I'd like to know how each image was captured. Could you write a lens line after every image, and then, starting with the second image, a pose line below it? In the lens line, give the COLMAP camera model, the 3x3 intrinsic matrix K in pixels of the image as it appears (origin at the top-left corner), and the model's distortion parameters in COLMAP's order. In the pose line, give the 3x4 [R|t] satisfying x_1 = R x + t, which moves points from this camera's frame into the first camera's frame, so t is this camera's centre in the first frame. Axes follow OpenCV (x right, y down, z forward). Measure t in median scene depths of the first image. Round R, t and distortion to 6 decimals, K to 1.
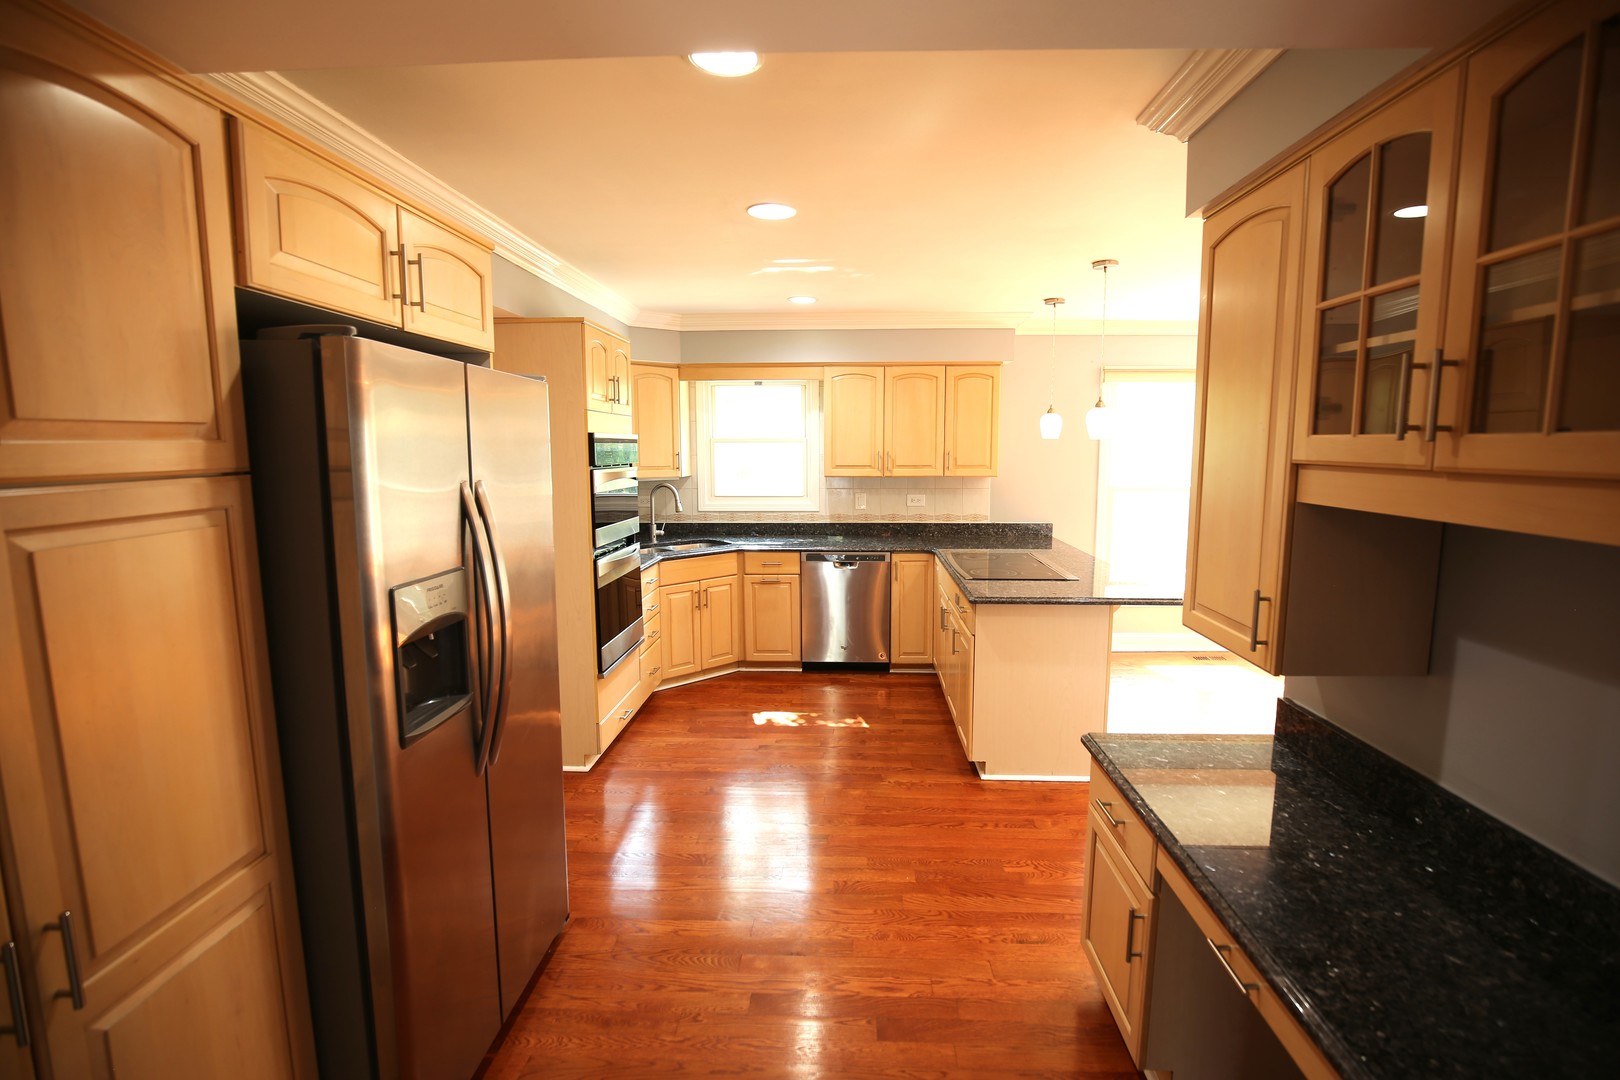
lens RADIAL K [[741.7, 0, 822.2], [0, 741.7, 541.1], [0, 0, 1]] dist [-0.026320, 0.000335]
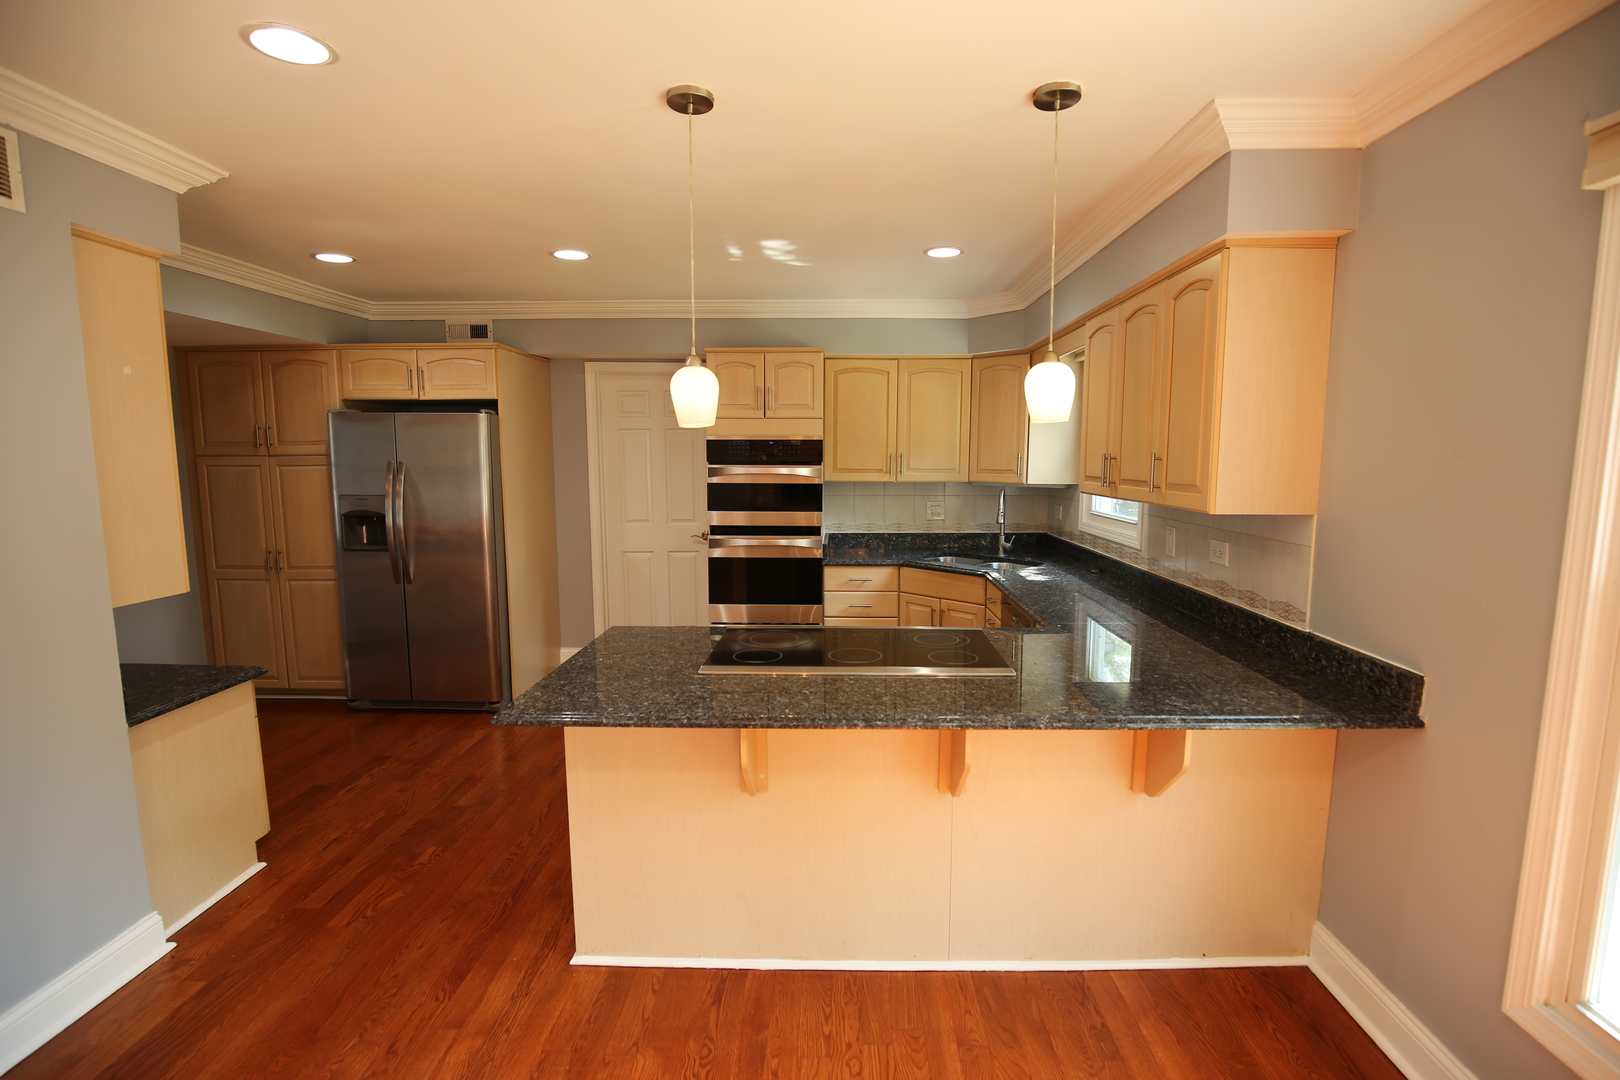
lens RADIAL K [[741.7, 0, 822.2], [0, 741.7, 541.1], [0, 0, 1]] dist [-0.026320, 0.000335]
pose [[0.028355, 0.121575, -0.992177, 0.644796], [-0.126946, 0.984977, 0.117065, -0.091624], [0.991504, 0.122634, 0.043363, 0.748798]]
